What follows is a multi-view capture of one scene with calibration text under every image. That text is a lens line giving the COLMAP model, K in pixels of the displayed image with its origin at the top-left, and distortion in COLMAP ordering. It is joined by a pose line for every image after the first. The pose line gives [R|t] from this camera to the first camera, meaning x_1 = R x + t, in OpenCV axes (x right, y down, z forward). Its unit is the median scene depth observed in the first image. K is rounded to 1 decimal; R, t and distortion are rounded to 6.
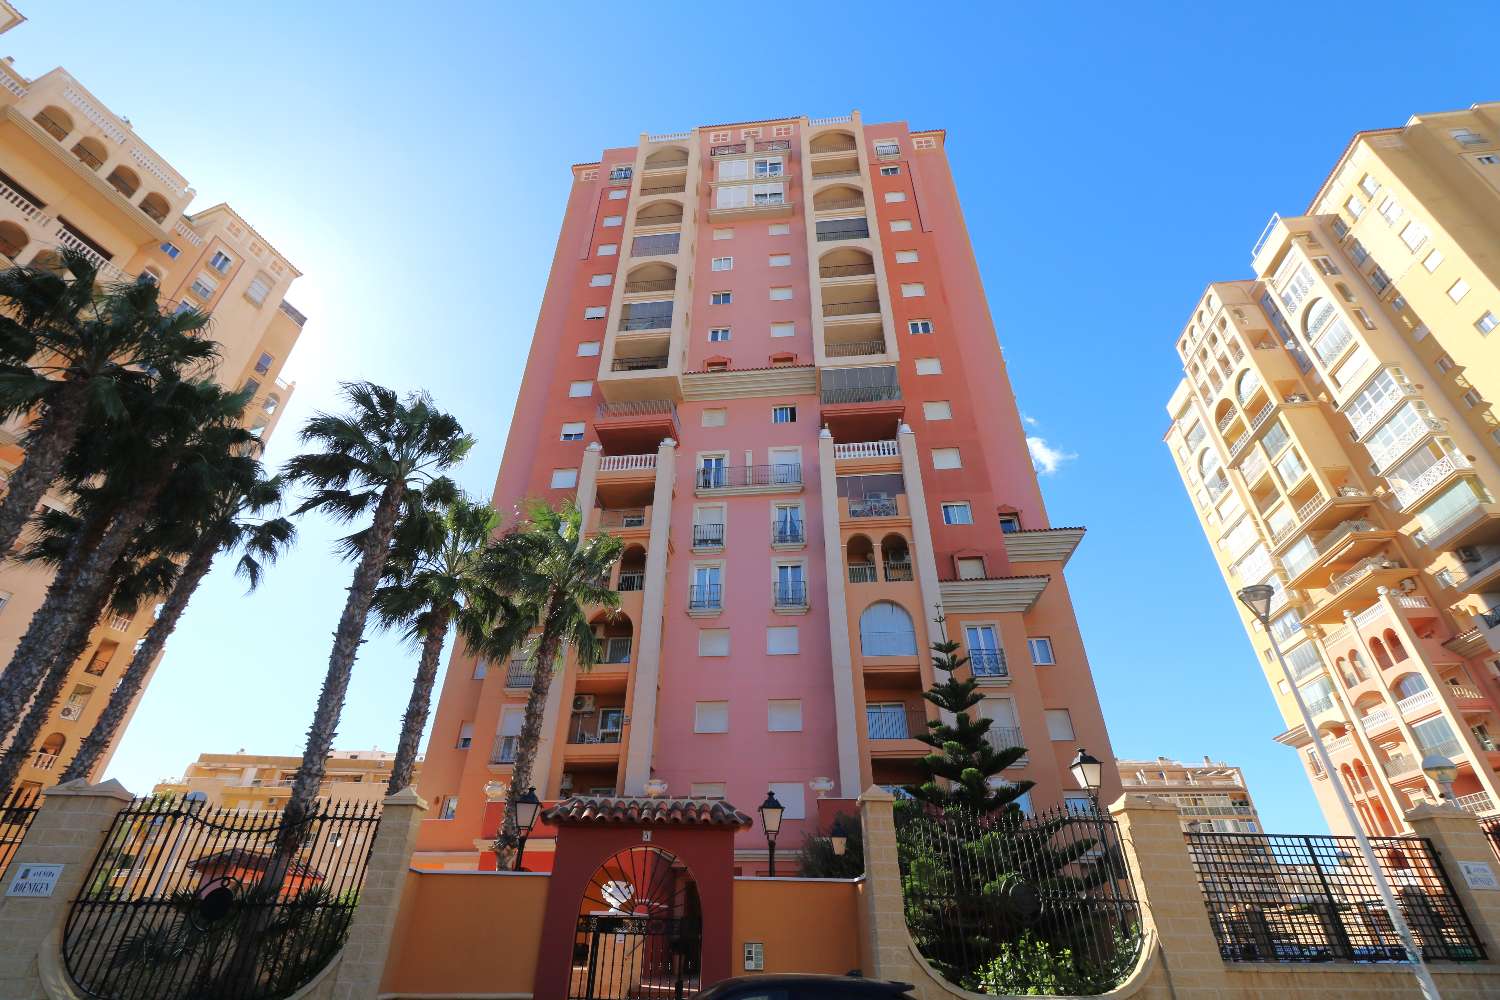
lens RADIAL K [[687.2, 0, 748.3], [0, 687.2, 491.0], [0, 0, 1]] dist [0.004978, -0.002812]
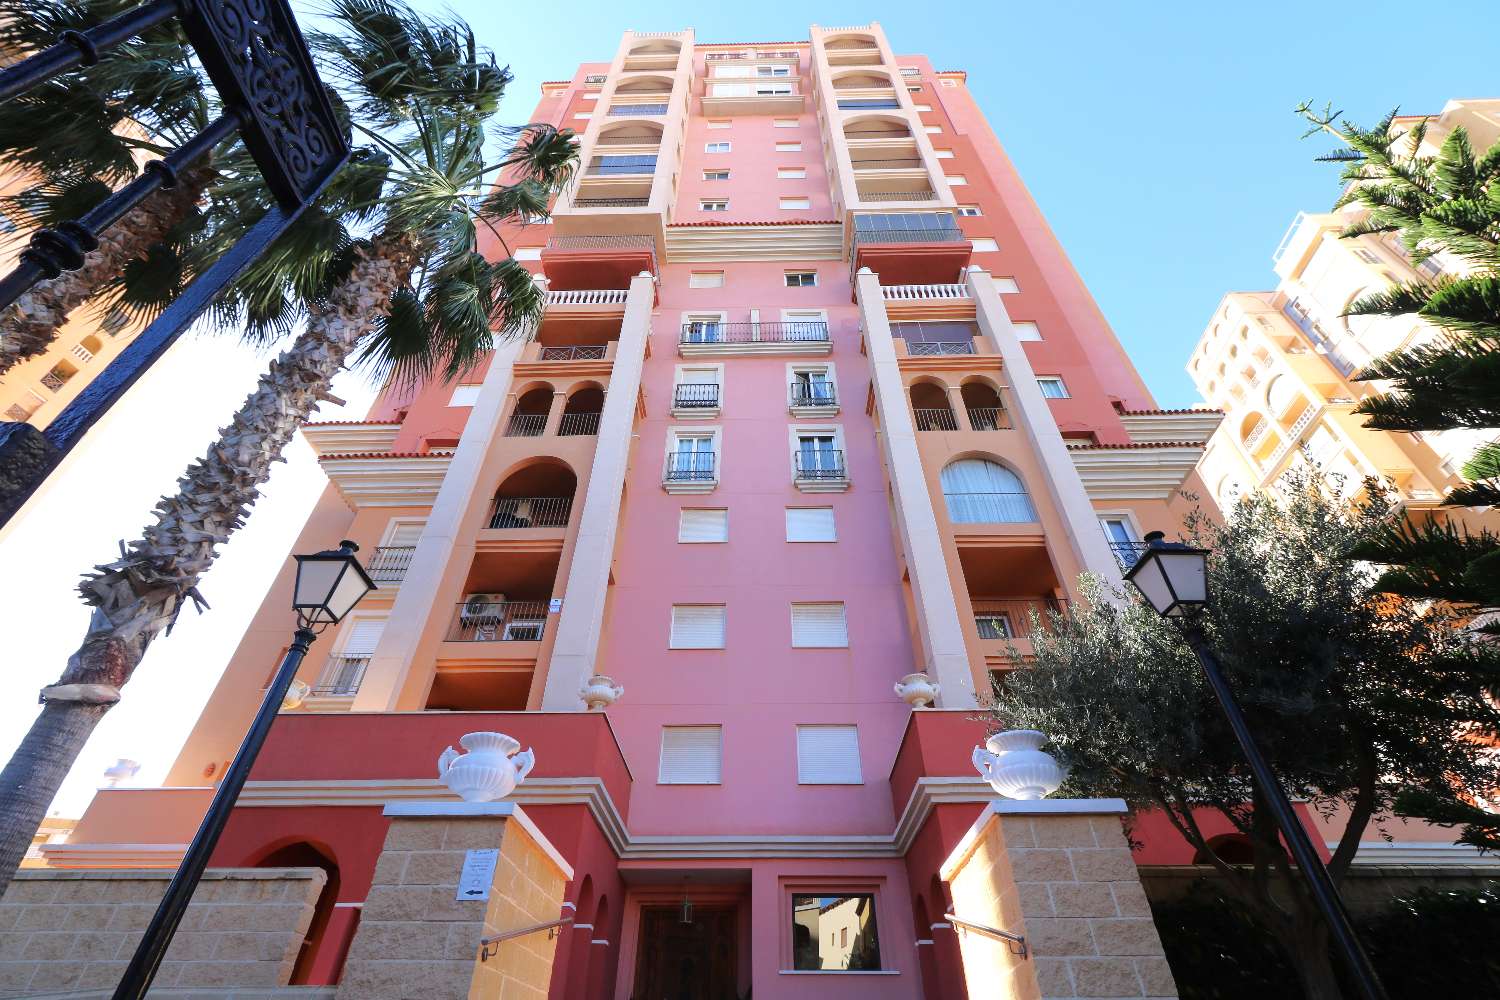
lens RADIAL K [[691.5, 0, 745.6], [0, 691.5, 493.1], [0, 0, 1]] dist [0.001144, -0.000317]
pose [[0.996416, 0.052694, 0.066171, -0.046913], [-0.042762, 0.988735, -0.143437, 0.240152], [-0.072983, 0.140093, 0.987445, 0.305216]]
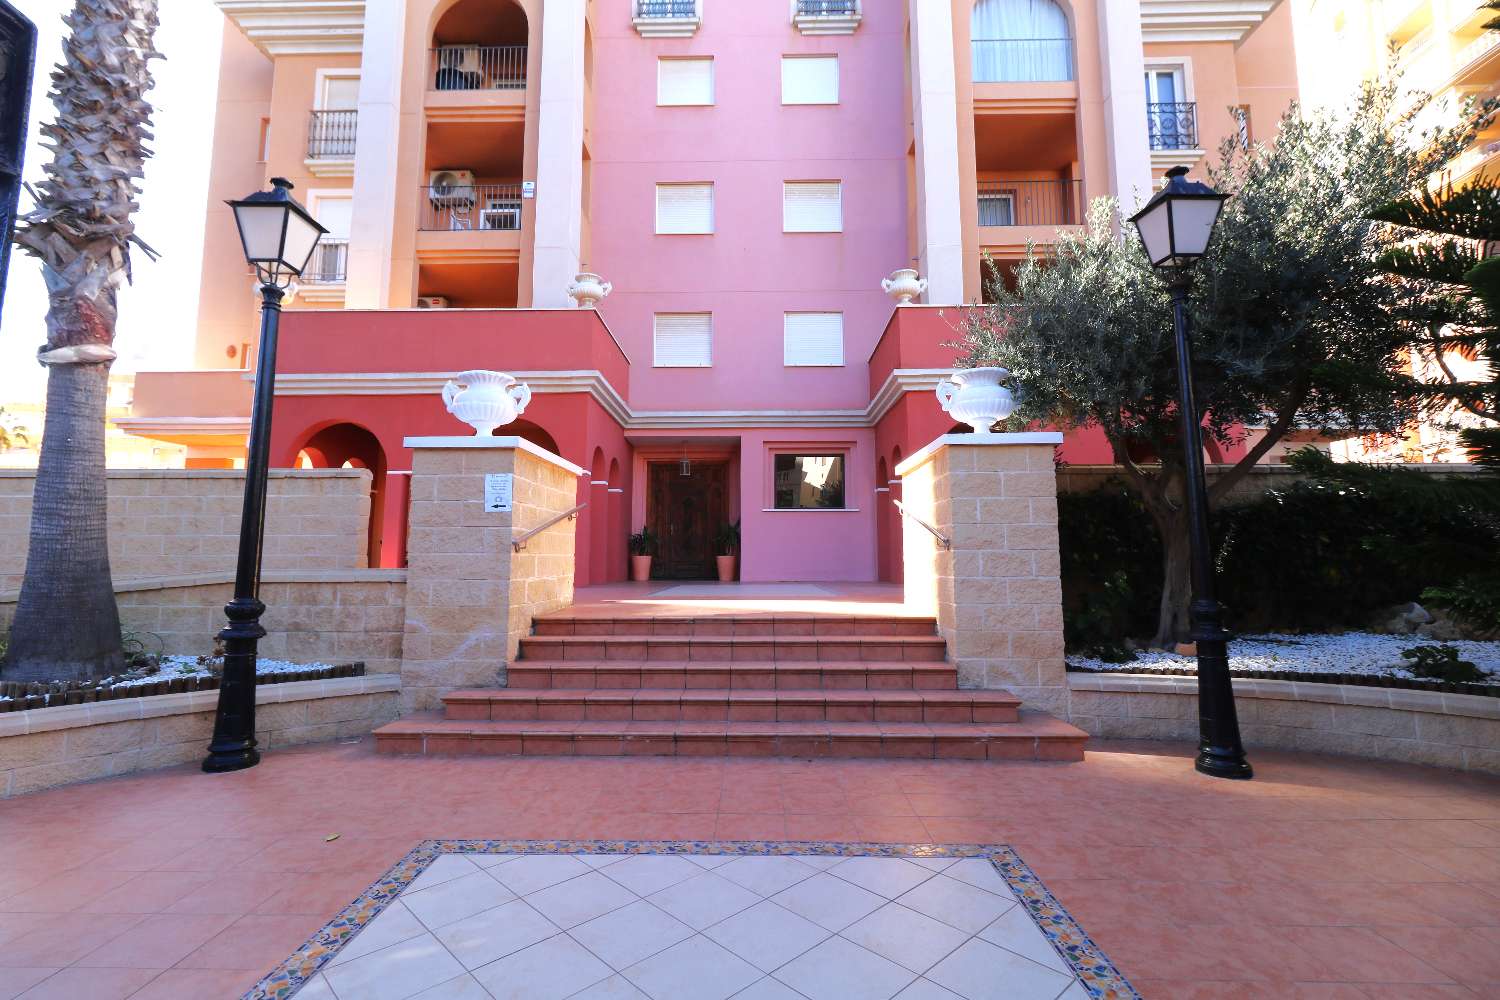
lens RADIAL K [[687.2, 0, 743.2], [0, 687.2, 489.1], [0, 0, 1]] dist [0.004978, -0.002812]
pose [[0.996148, 0.002097, 0.087665, -0.043806], [-0.041776, 0.890324, 0.453408, 0.221163], [-0.077099, -0.455324, 0.886982, 0.308000]]
